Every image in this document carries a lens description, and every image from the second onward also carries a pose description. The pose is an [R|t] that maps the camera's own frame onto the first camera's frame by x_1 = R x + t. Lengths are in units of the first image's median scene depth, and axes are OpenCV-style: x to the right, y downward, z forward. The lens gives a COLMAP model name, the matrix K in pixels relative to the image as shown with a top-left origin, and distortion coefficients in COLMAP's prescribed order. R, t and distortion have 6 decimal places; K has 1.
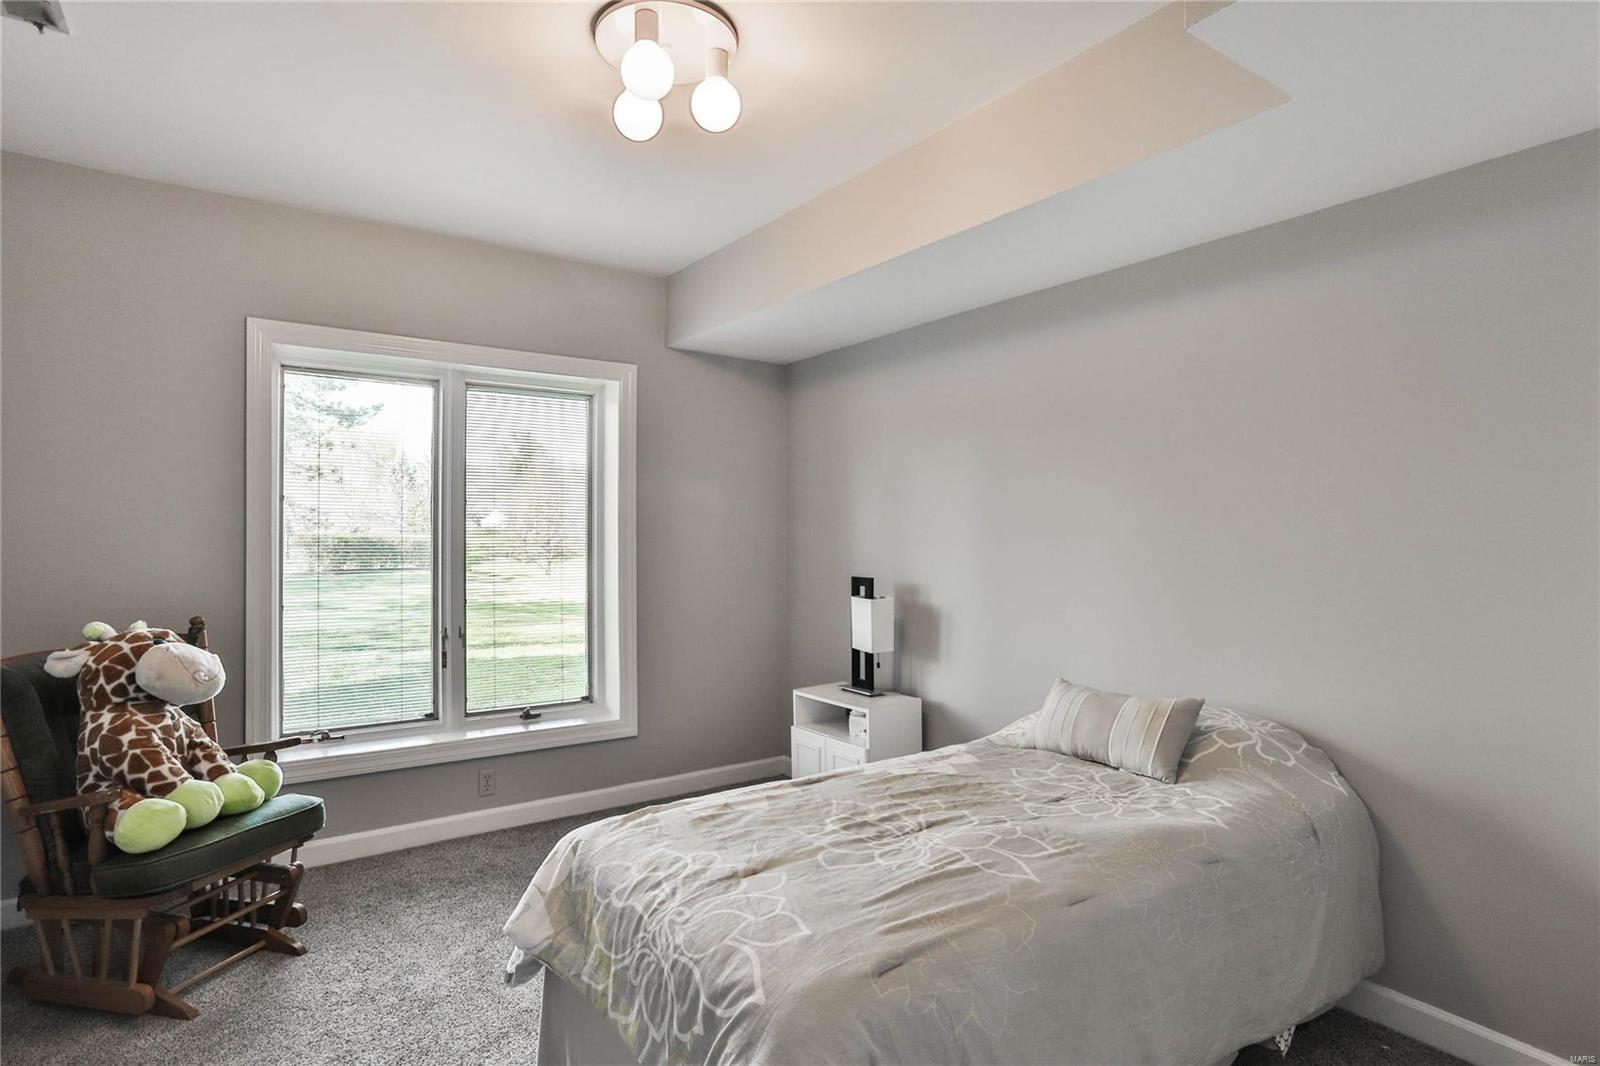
lens RADIAL K [[832.8, 0, 800.8], [0, 832.8, 529.5], [0, 0, 1]] dist [-0.058295, 0.035175]
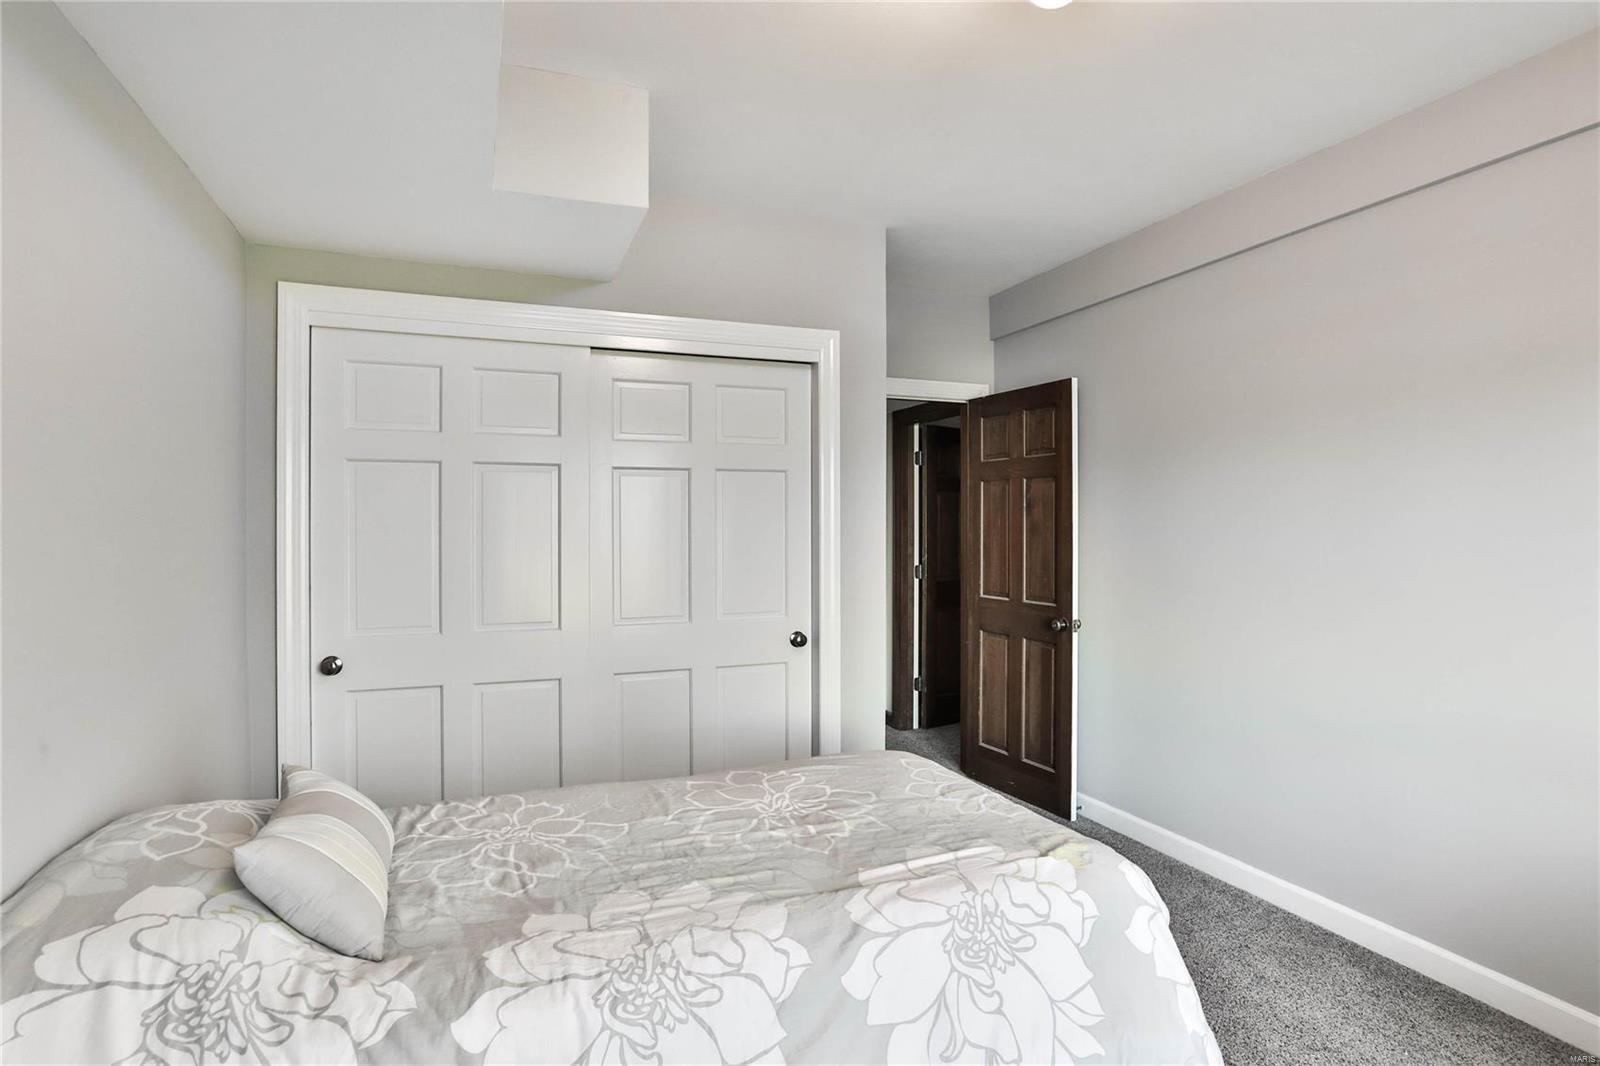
lens RADIAL K [[832.8, 0, 800.8], [0, 832.8, 529.5], [0, 0, 1]] dist [-0.058295, 0.035175]
pose [[-0.970649, -0.000956, 0.240499, -0.158978], [-0.001691, 0.999995, -0.002849, 0.005447], [-0.240495, -0.003172, -0.970645, 2.126122]]
